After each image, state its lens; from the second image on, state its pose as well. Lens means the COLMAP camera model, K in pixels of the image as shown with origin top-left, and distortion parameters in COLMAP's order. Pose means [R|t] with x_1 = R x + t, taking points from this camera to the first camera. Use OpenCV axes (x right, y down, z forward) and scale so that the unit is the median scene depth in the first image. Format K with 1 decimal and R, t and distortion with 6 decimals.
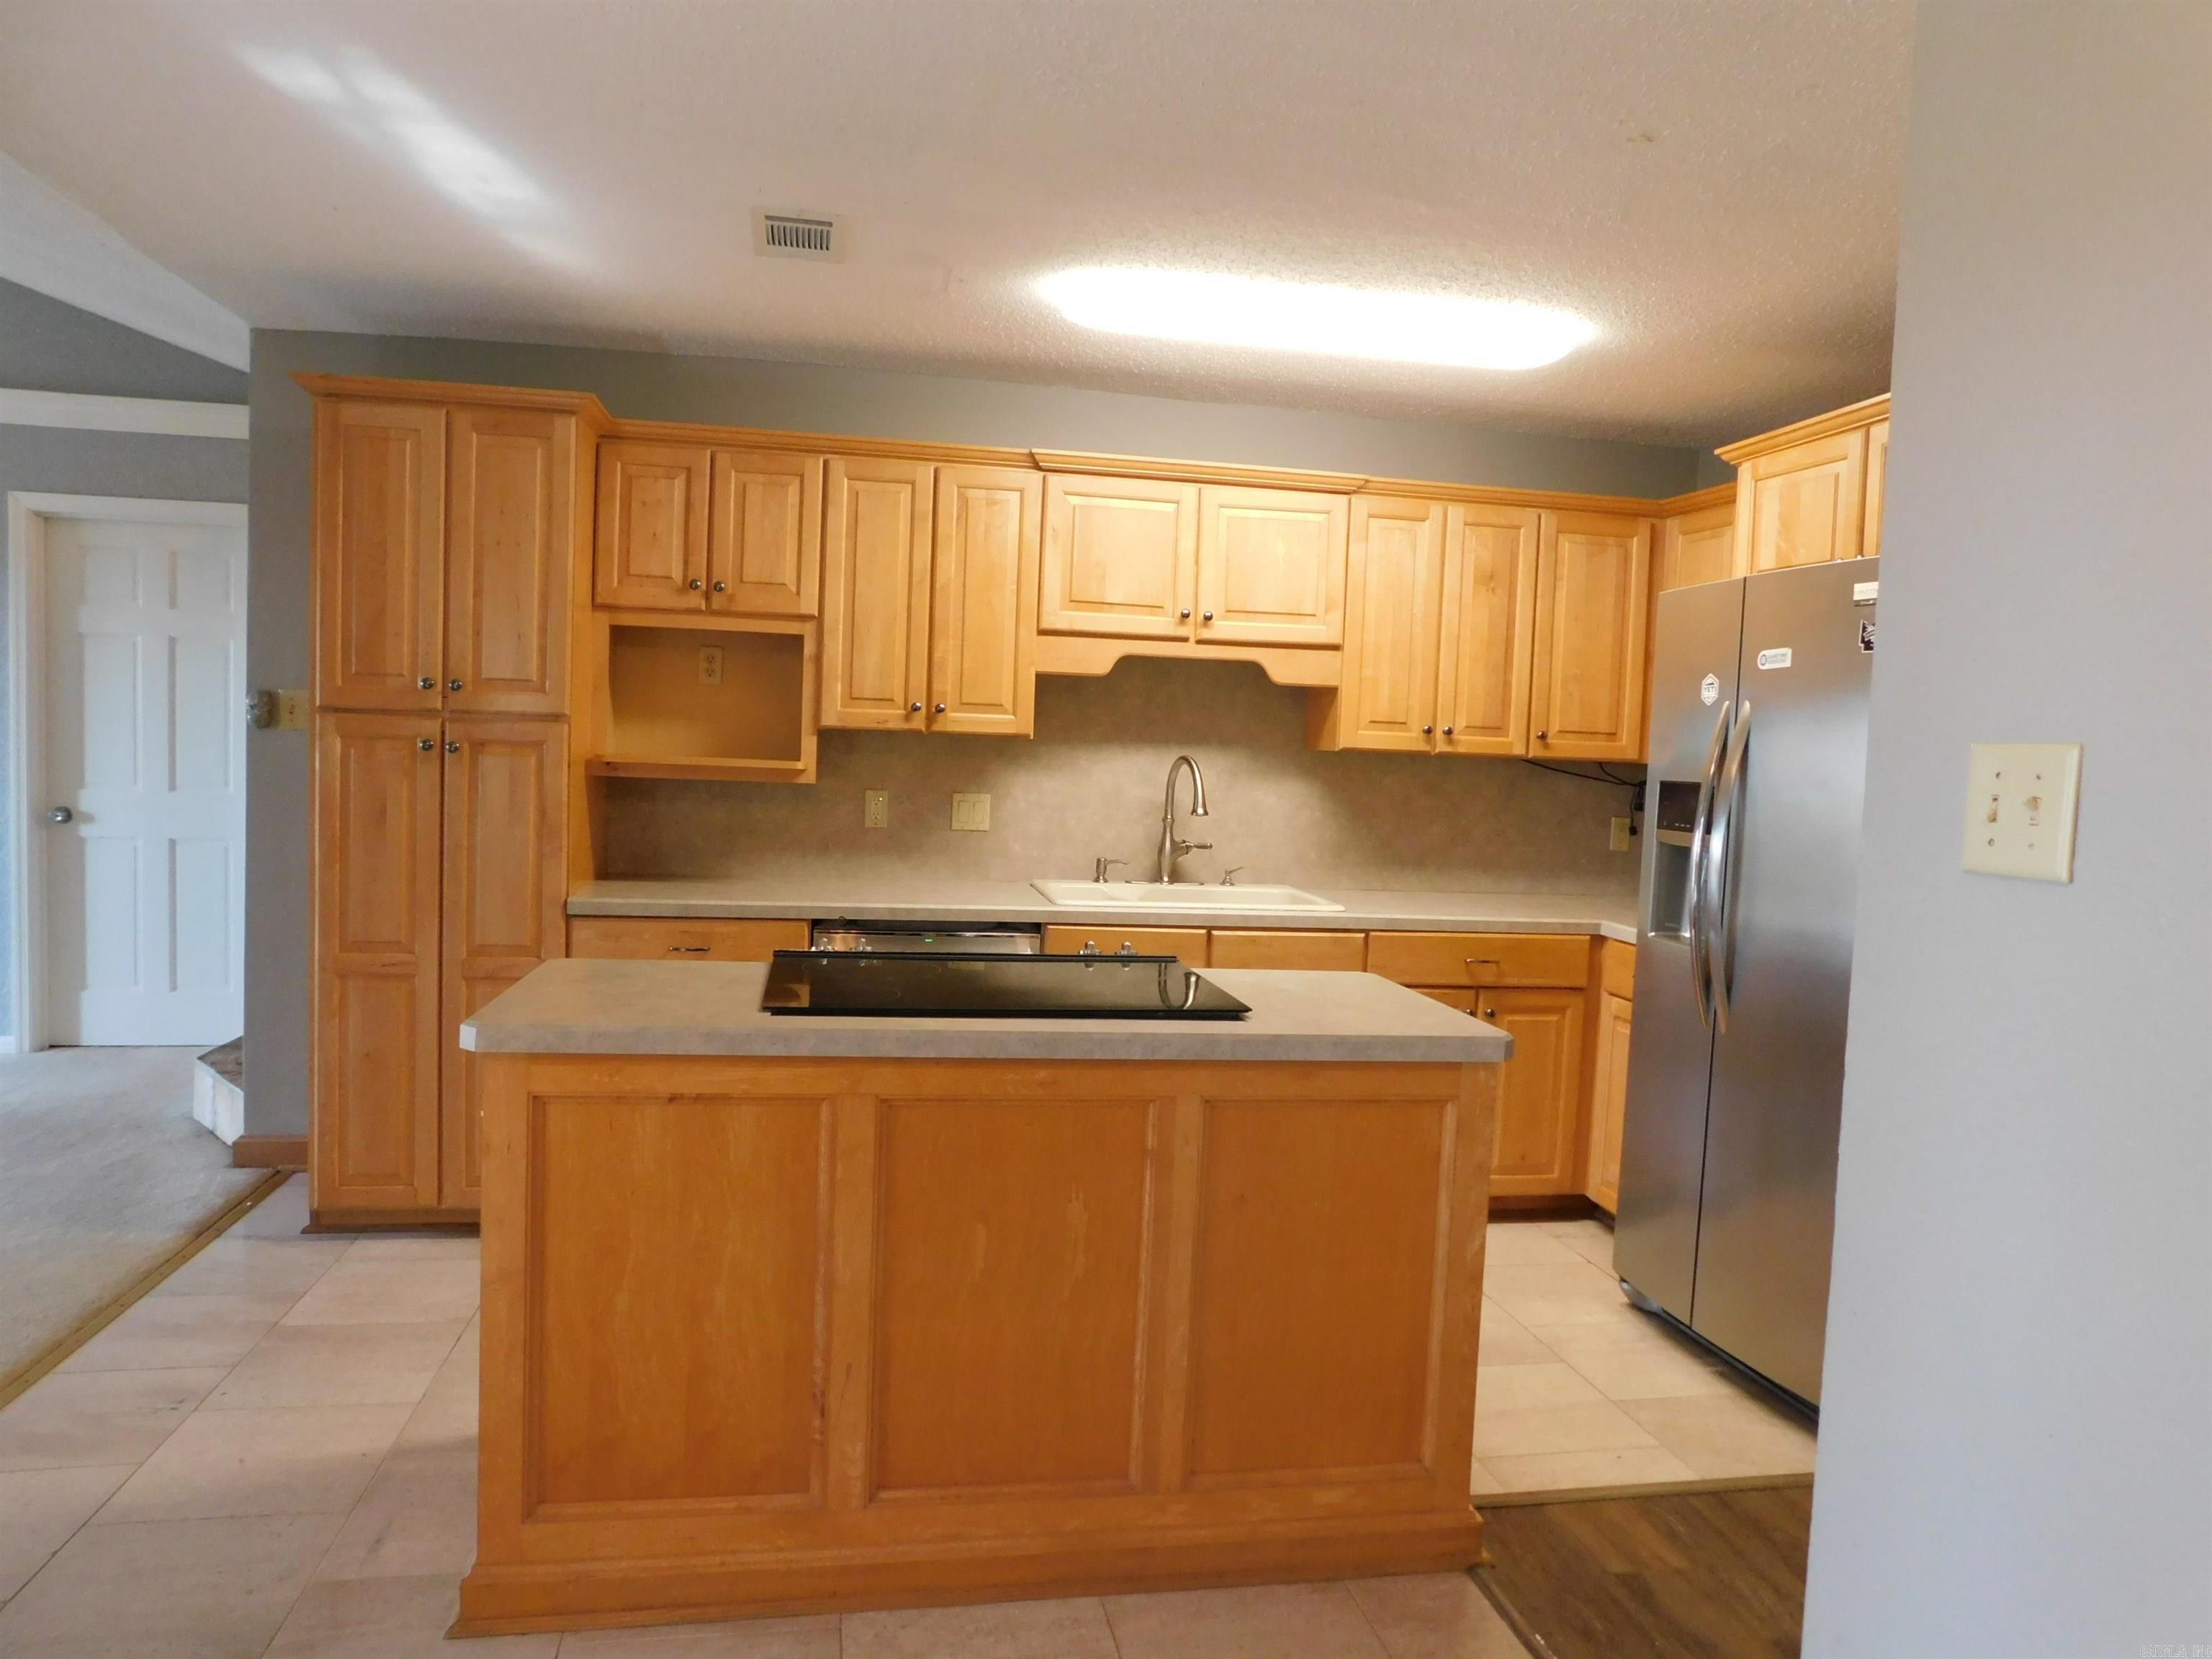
lens RADIAL K [[1466.8, 0, 1105.5], [0, 1466.8, 830.8], [0, 0, 1]] dist [-0.063816, 0.049910]
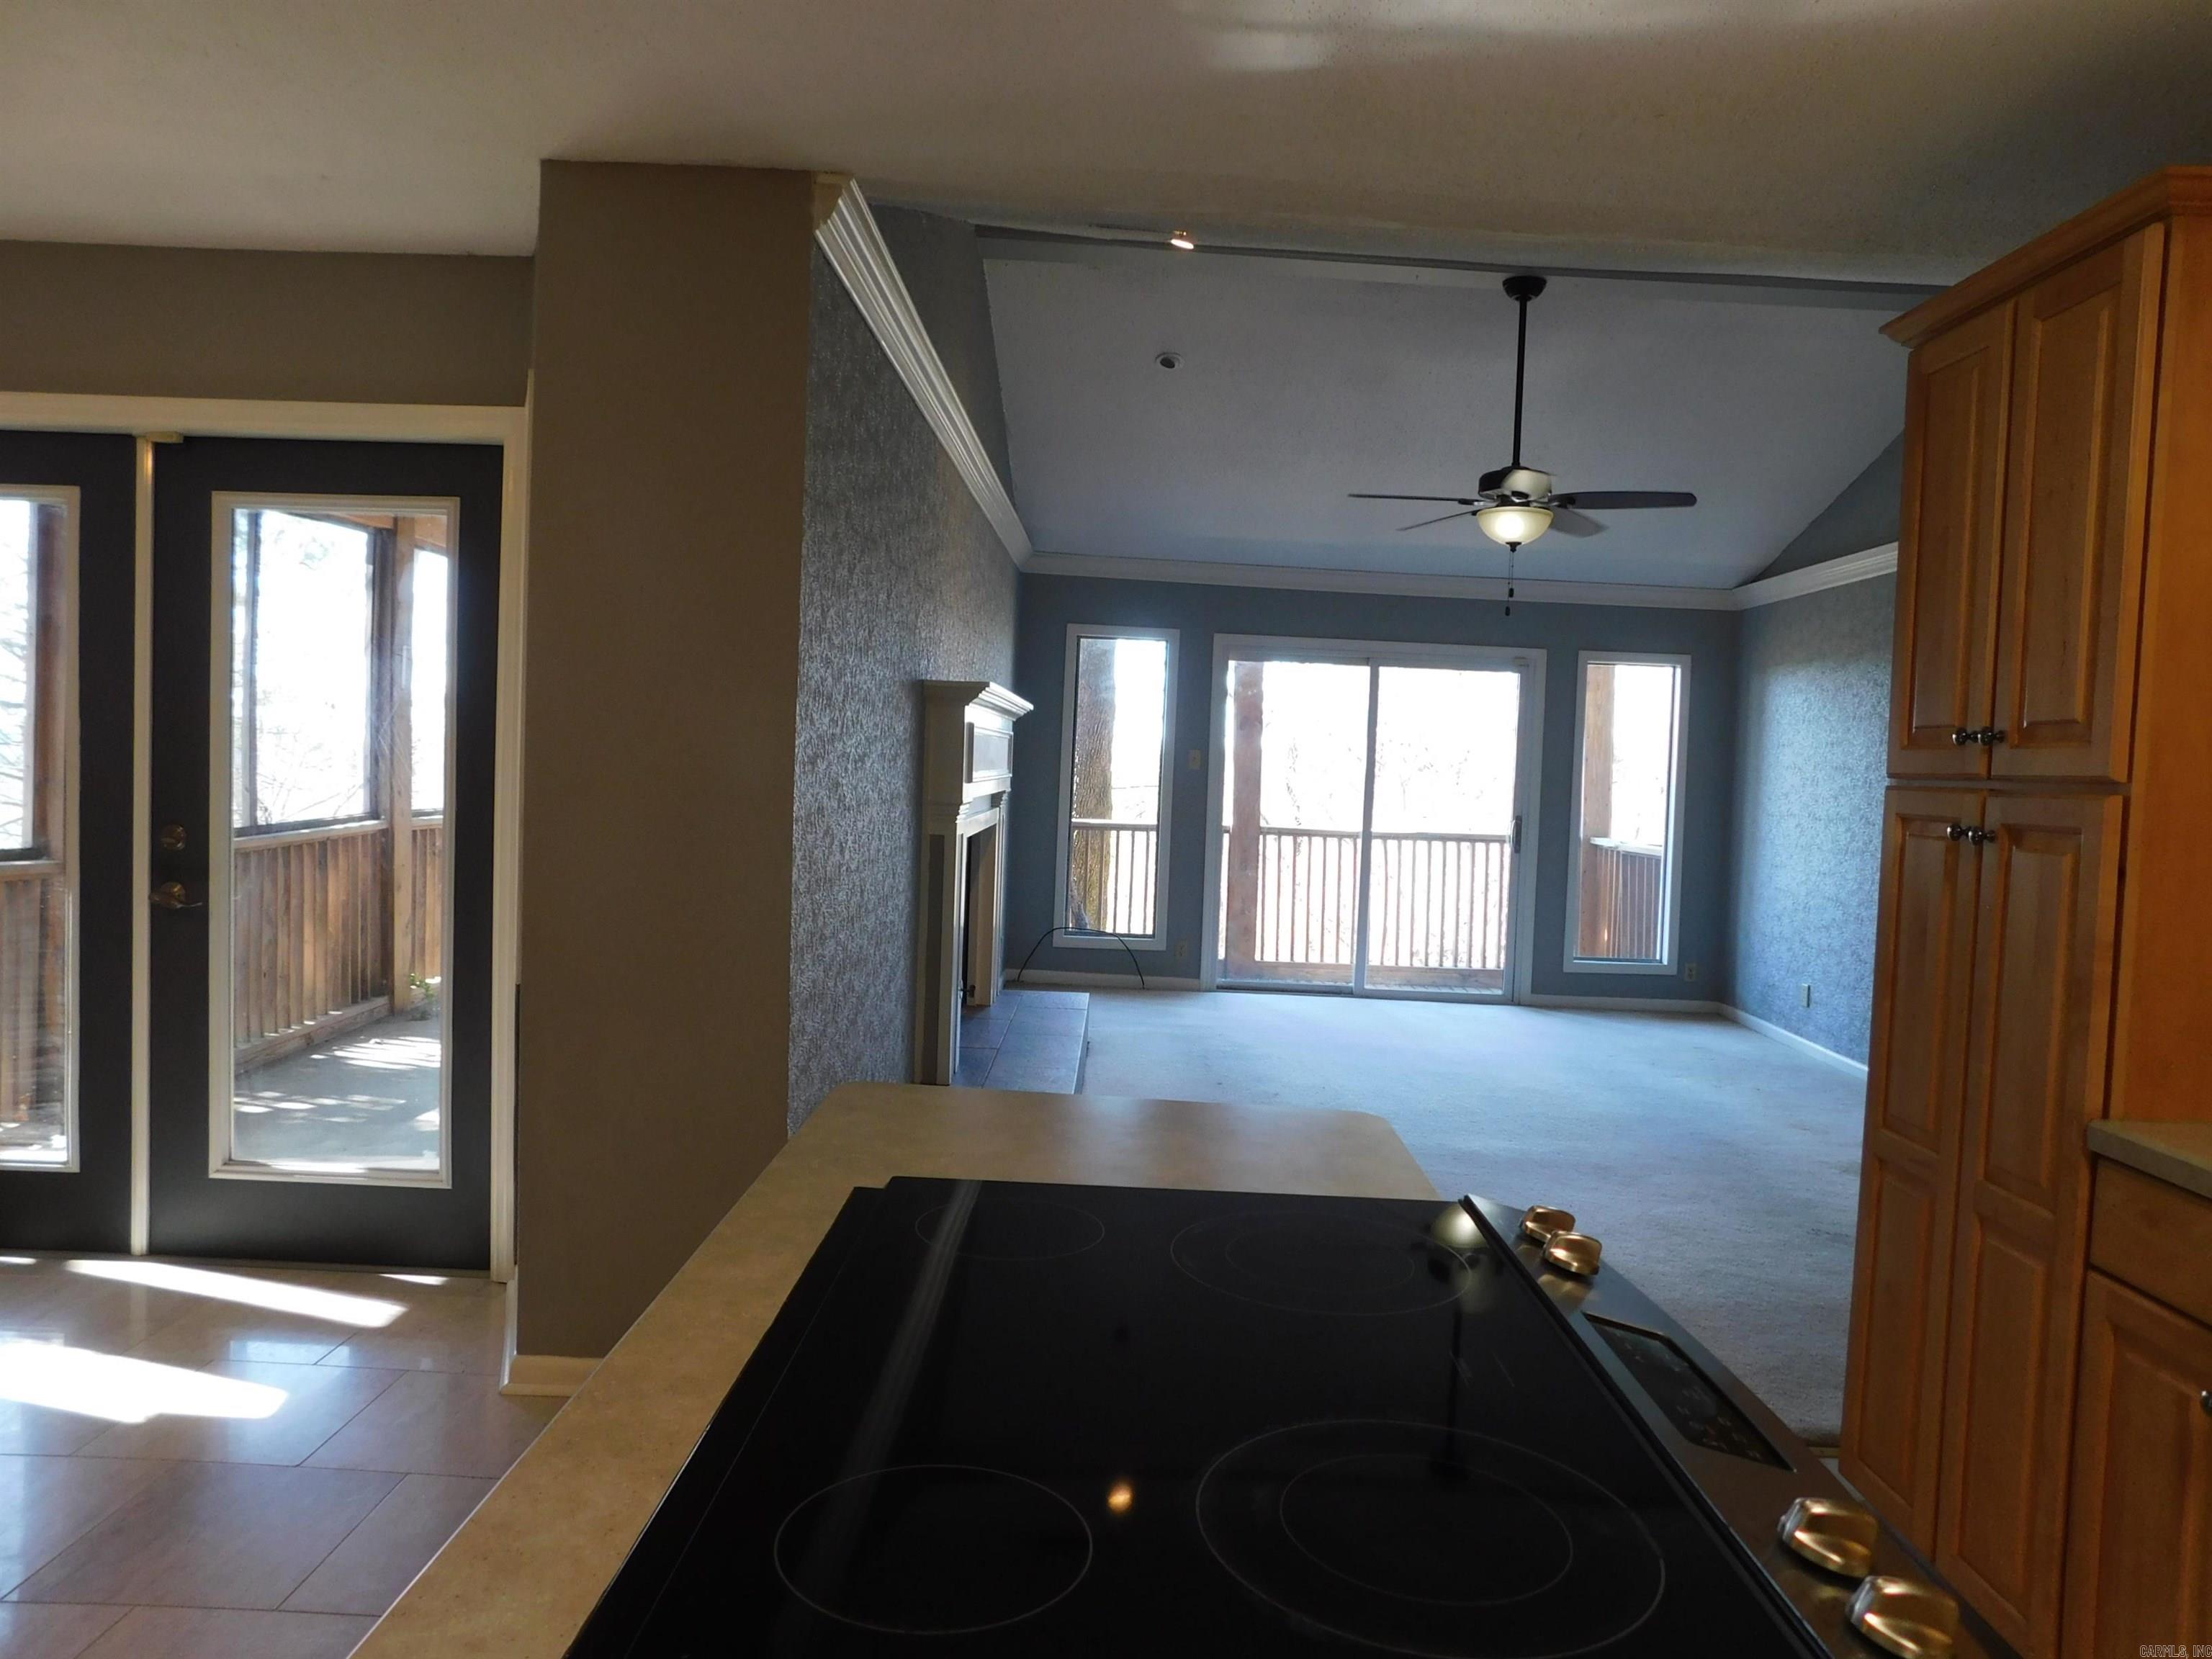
lens RADIAL K [[1466.8, 0, 1118.4], [0, 1466.8, 822.2], [0, 0, 1]] dist [-0.063816, 0.049910]
pose [[-0.181503, 0.000147, -0.983390, 0.223687], [-0.107448, 0.994010, 0.019981, -0.036556], [0.977503, 0.109290, -0.180400, 0.743689]]
